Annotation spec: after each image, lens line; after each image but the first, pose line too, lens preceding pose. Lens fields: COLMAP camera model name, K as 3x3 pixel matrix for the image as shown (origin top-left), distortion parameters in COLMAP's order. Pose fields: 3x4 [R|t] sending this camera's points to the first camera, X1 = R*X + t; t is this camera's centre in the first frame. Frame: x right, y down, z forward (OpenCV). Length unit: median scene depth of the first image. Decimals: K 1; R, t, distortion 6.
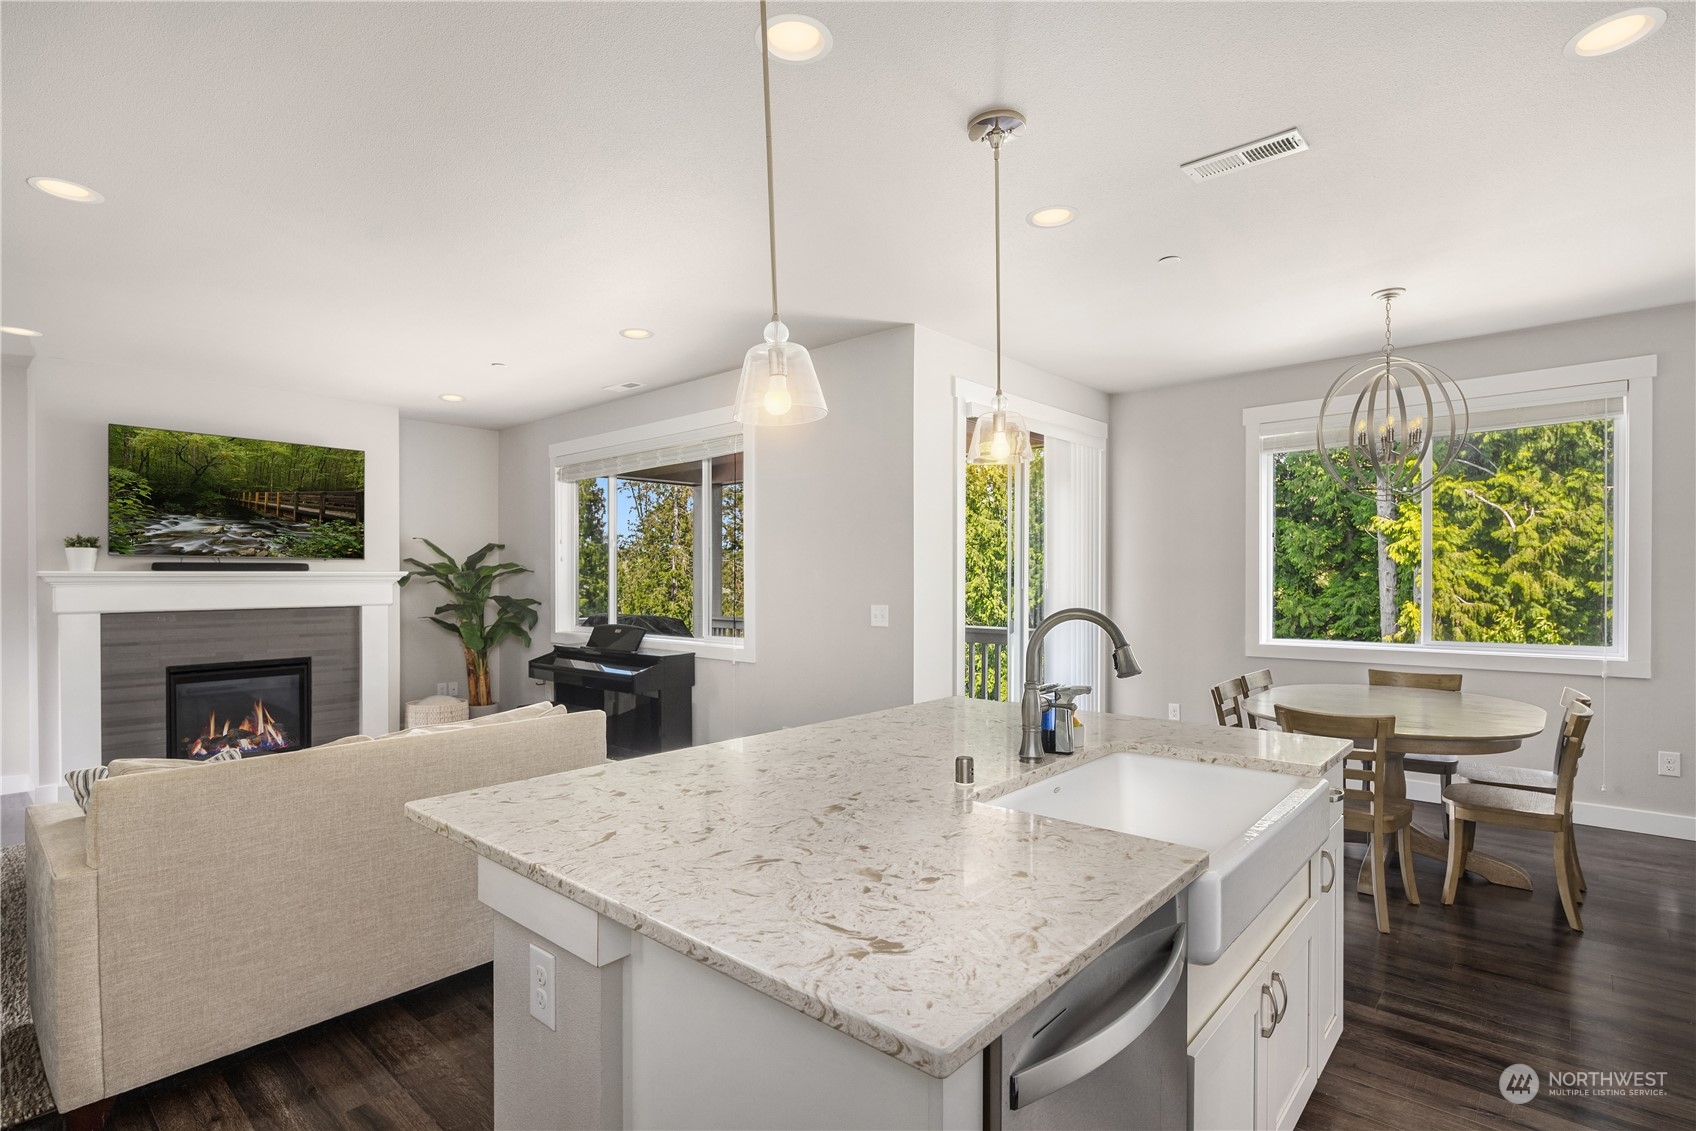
lens RADIAL K [[824.6, 0, 848.0], [0, 824.6, 565.5], [0, 0, 1]] dist [-0.001787, -0.000798]
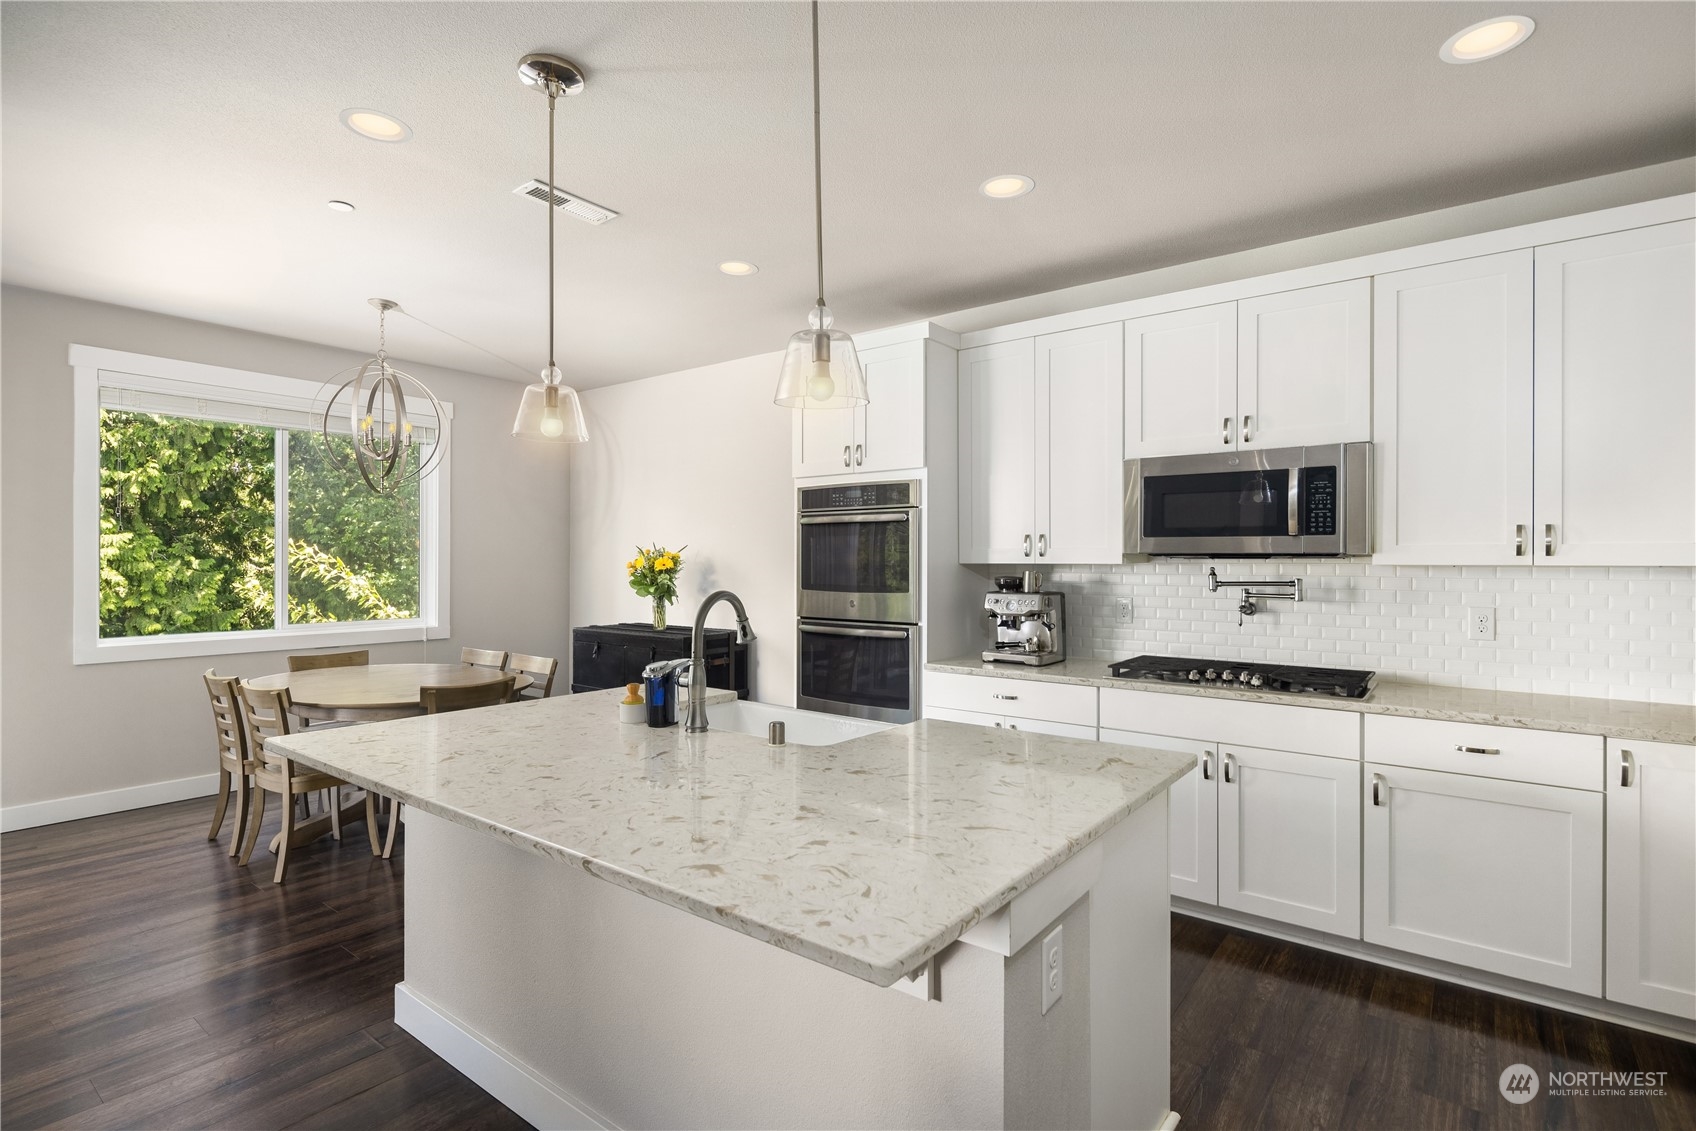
lens RADIAL K [[824.6, 0, 848.0], [0, 824.6, 565.5], [0, 0, 1]] dist [-0.001787, -0.000798]
pose [[-0.068241, -0.003269, 0.997664, -1.071355], [-0.015200, 0.999882, 0.002237, 0.008691], [-0.997553, -0.015012, -0.068282, 1.033109]]
